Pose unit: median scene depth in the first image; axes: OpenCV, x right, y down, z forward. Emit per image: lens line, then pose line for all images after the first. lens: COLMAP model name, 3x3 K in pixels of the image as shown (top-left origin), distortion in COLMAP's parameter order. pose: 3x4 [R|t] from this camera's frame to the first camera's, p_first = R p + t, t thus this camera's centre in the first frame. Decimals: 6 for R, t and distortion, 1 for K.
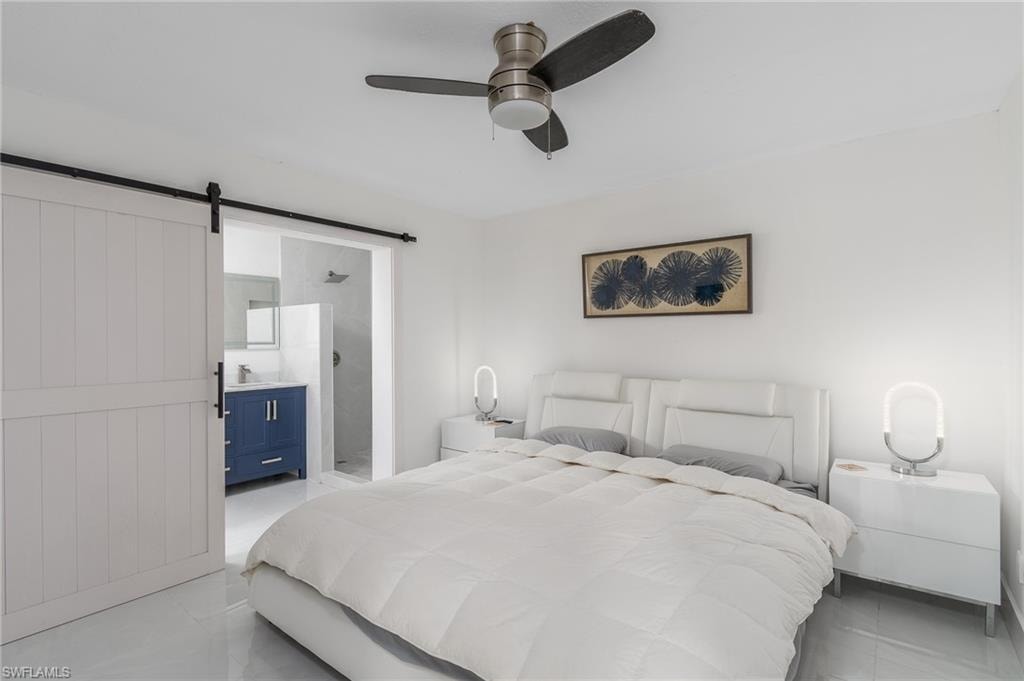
lens RADIAL K [[487.1, 0, 514.1], [0, 487.1, 341.5], [0, 0, 1]] dist [-0.001618, -0.000224]
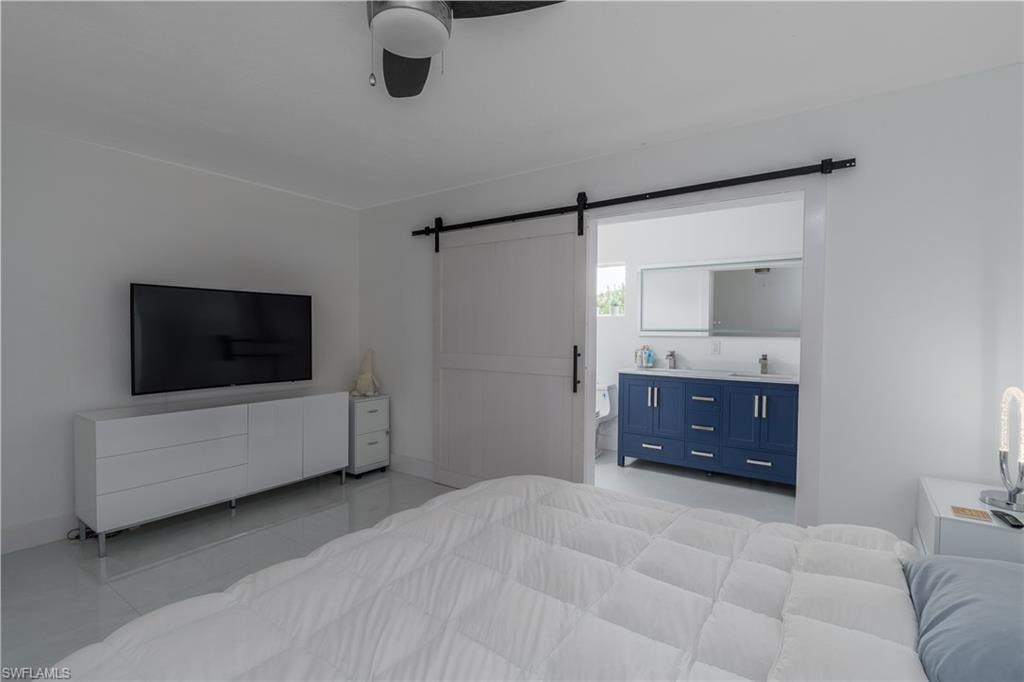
lens RADIAL K [[487.1, 0, 516.8], [0, 487.1, 342.2], [0, 0, 1]] dist [-0.001618, -0.000224]
pose [[0.028413, 0.036737, -0.998921, 0.448500], [-0.010550, 0.999280, 0.036450, -0.003956], [0.999541, 0.009503, 0.028780, 0.637590]]
